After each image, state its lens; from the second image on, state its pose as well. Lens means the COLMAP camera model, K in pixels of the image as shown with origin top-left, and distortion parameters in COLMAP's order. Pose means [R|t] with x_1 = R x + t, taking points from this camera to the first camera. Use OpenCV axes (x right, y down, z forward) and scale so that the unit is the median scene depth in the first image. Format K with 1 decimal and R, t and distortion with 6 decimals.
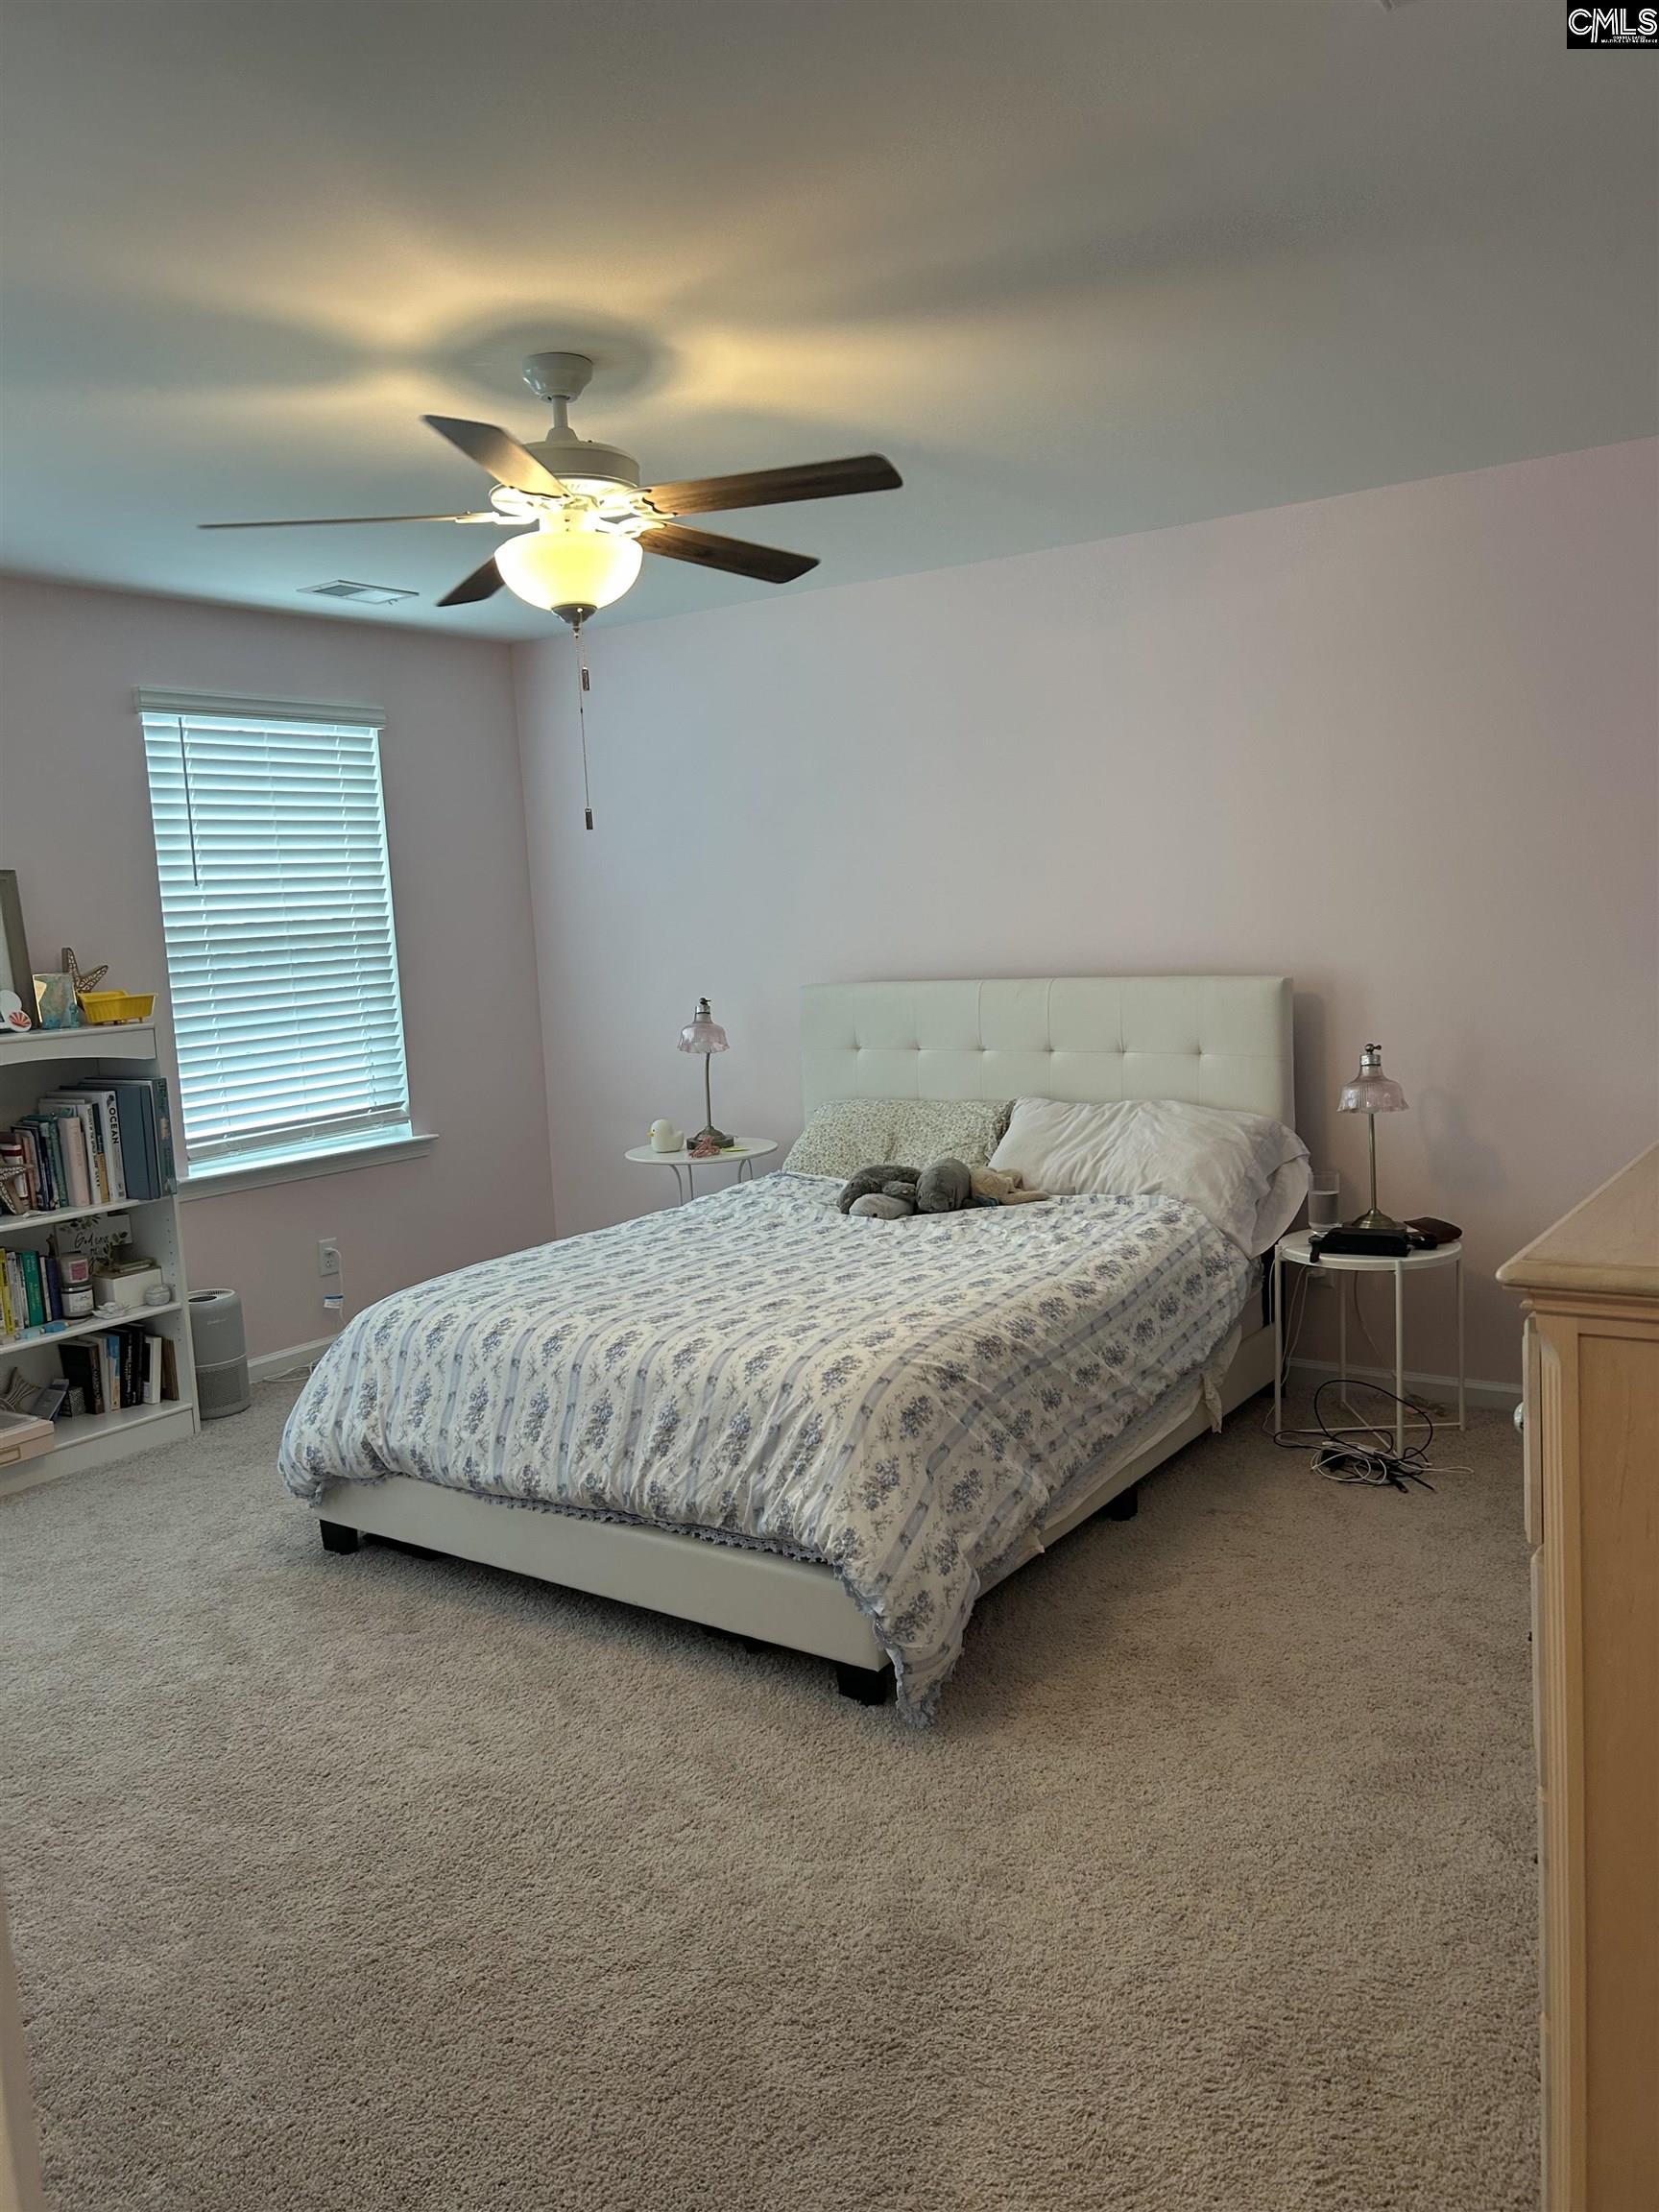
lens RADIAL K [[1664.0, 0, 827.2], [0, 1664.0, 1101.7], [0, 0, 1]] dist [0.052289, -0.053169]
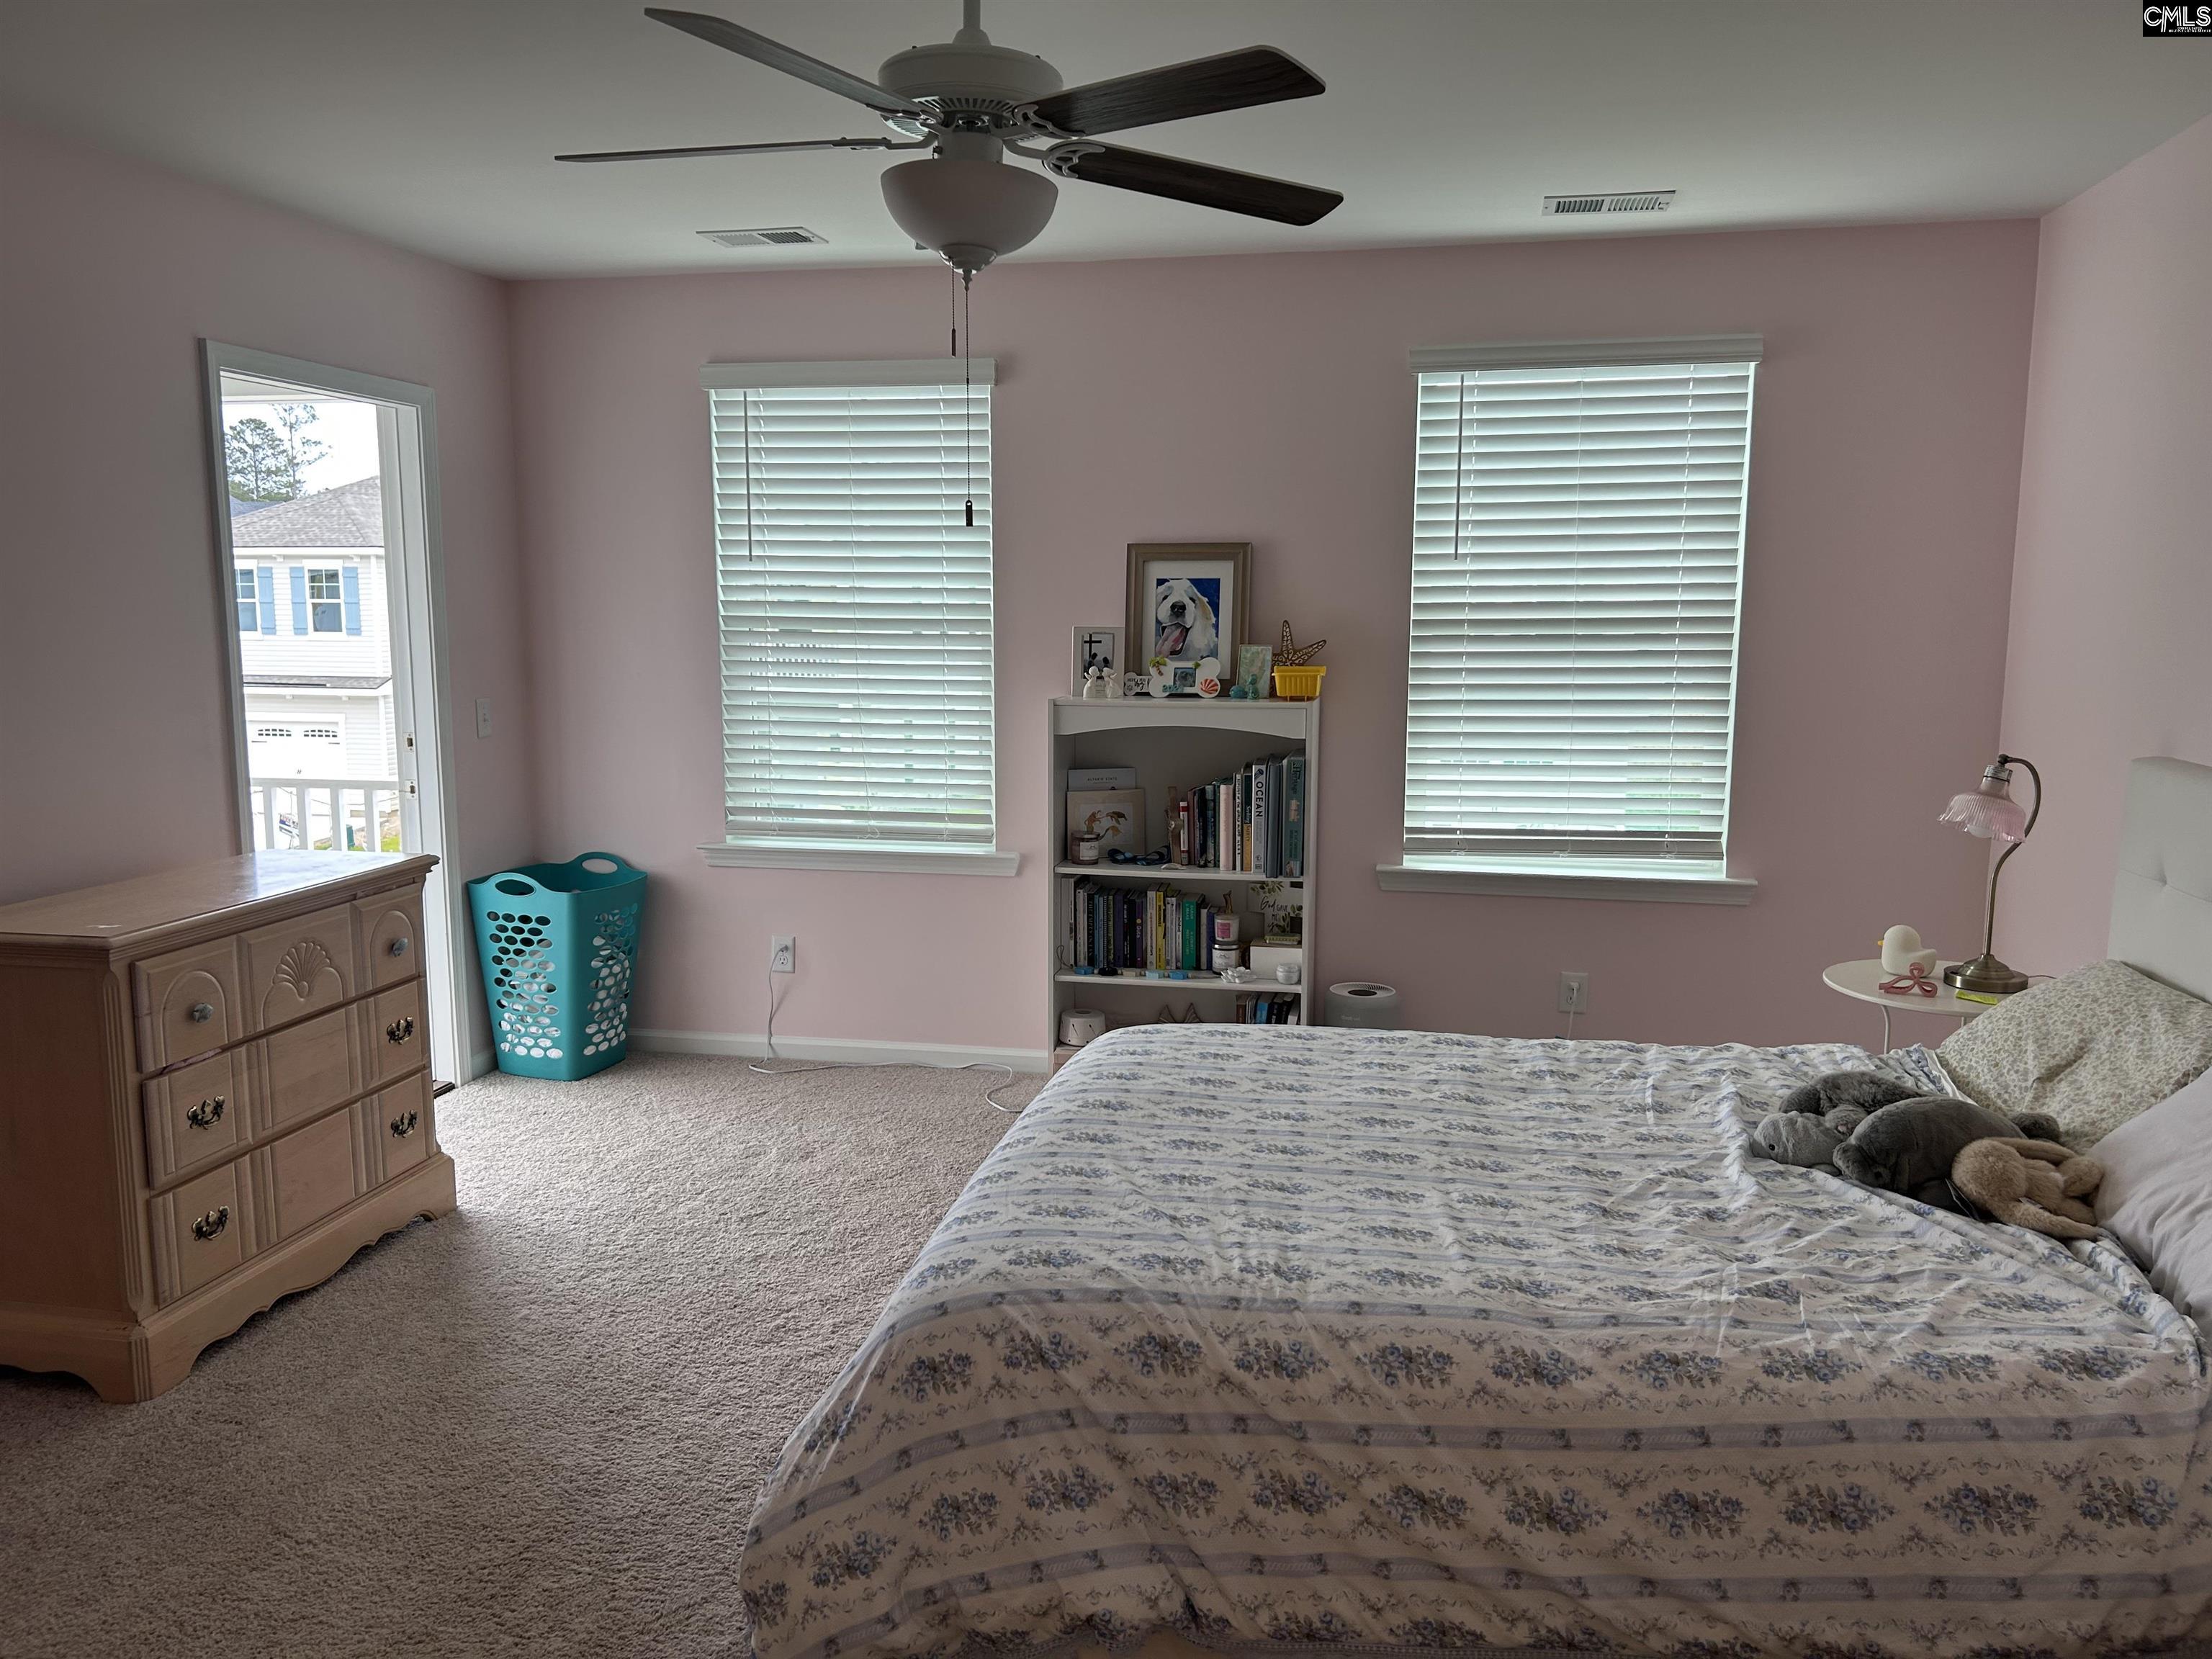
lens RADIAL K [[1664.0, 0, 1090.3], [0, 1664.0, 827.8], [0, 0, 1]] dist [0.052289, -0.053169]
pose [[0.393655, 0.178138, -0.901833, 0.603411], [-0.127583, 0.982137, 0.138310, -0.128564], [0.910362, 0.060612, 0.409350, 0.676169]]
